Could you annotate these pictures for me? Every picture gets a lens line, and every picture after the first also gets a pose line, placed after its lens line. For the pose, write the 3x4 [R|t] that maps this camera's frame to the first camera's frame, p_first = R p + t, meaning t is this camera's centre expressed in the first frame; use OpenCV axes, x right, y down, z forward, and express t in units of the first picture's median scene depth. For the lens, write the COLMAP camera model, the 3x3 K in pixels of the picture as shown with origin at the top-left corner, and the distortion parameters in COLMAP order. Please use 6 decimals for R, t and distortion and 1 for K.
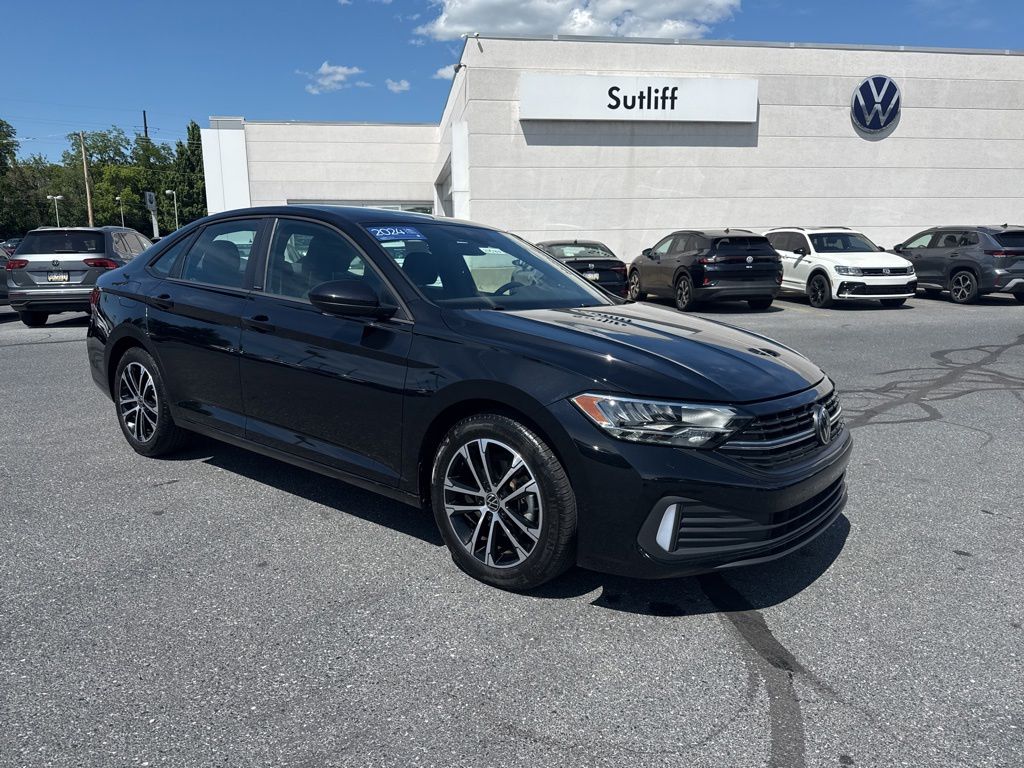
lens RADIAL K [[734.8, 0, 506.0], [0, 734.8, 401.9], [0, 0, 1]] dist [0.022394, -0.035609]
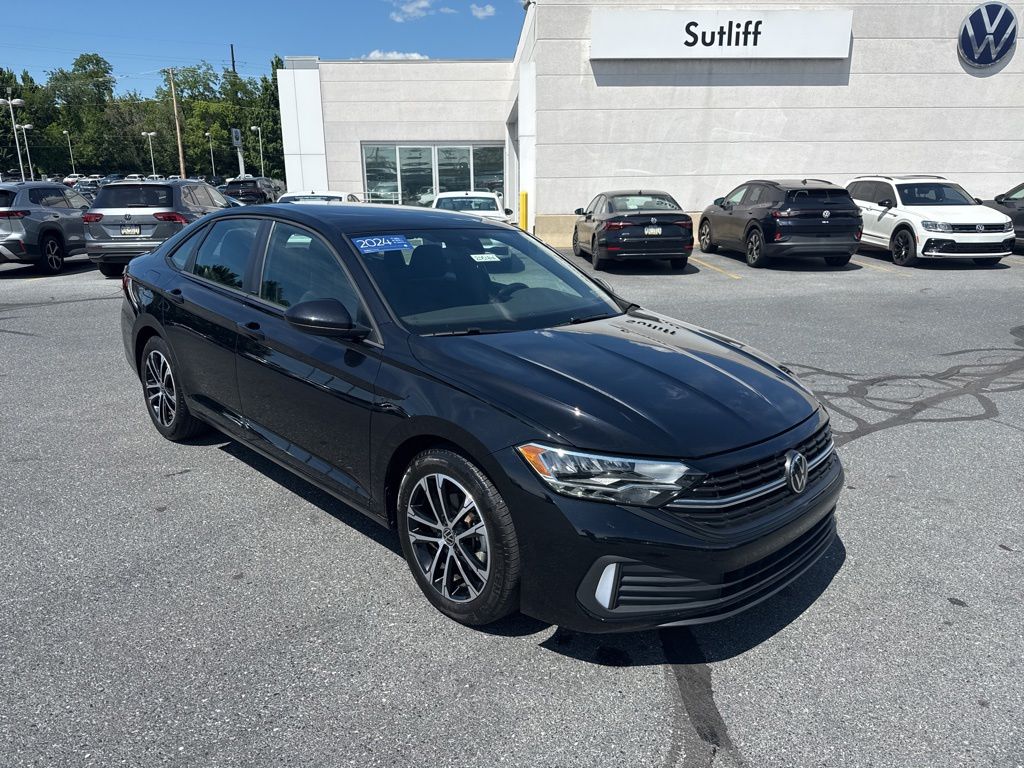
lens RADIAL K [[736.2, 0, 501.9], [0, 736.2, 400.1], [0, 0, 1]] dist [0.006153, -0.014296]
pose [[0.993488, 0.033261, -0.108972, 0.027387], [-0.024092, 0.996140, 0.084403, -0.023585], [0.111359, -0.081228, 0.990455, 0.005171]]
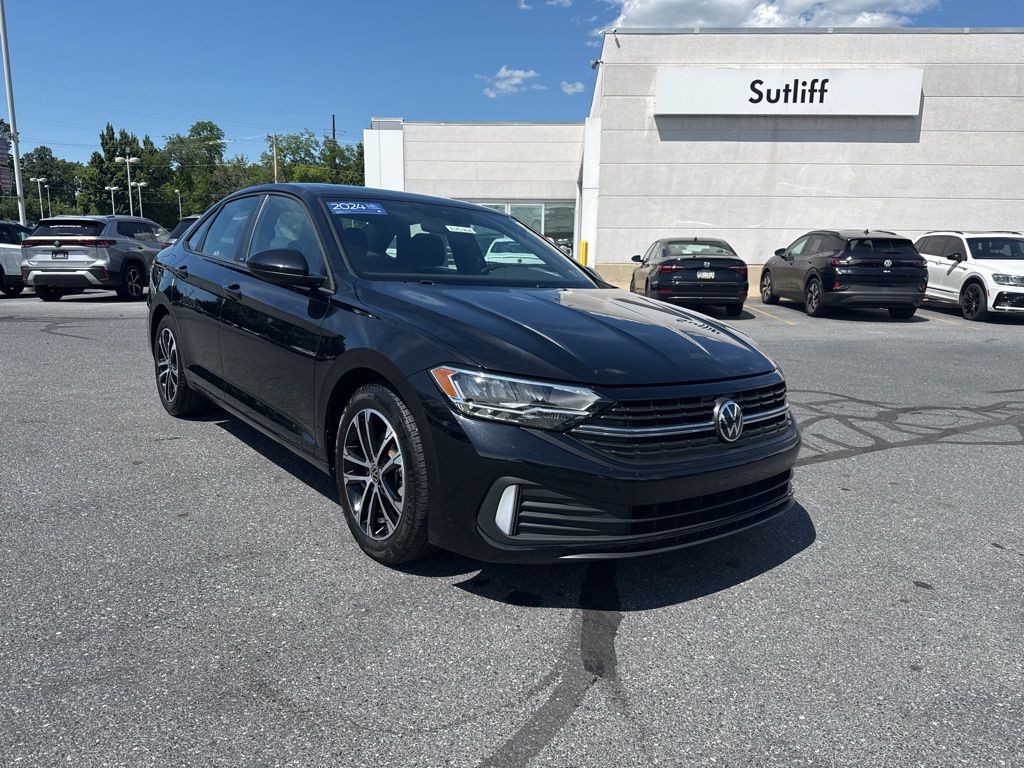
lens RADIAL K [[737.1, 0, 509.0], [0, 737.1, 393.6], [0, 0, 1]] dist [0.006418, -0.012791]
pose [[0.976612, 0.065440, -0.204810, 0.062237], [-0.067888, 0.997681, -0.004941, 0.003819], [0.204012, 0.018729, 0.978789, 0.010379]]
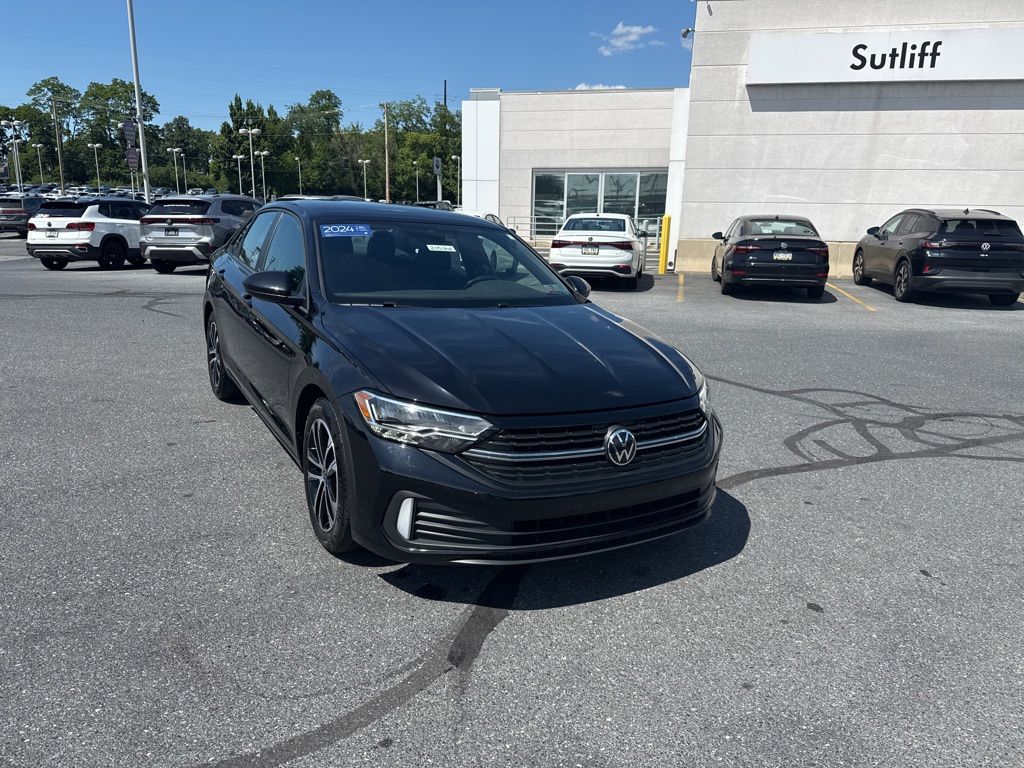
lens RADIAL K [[732.1, 0, 497.5], [0, 732.1, 394.2], [0, 0, 1]] dist [0.032052, -0.045992]
pose [[0.929847, 0.112462, -0.350339, 0.109698], [-0.098932, 0.993498, 0.056342, -0.014114], [0.354397, -0.017729, 0.934927, 0.002288]]
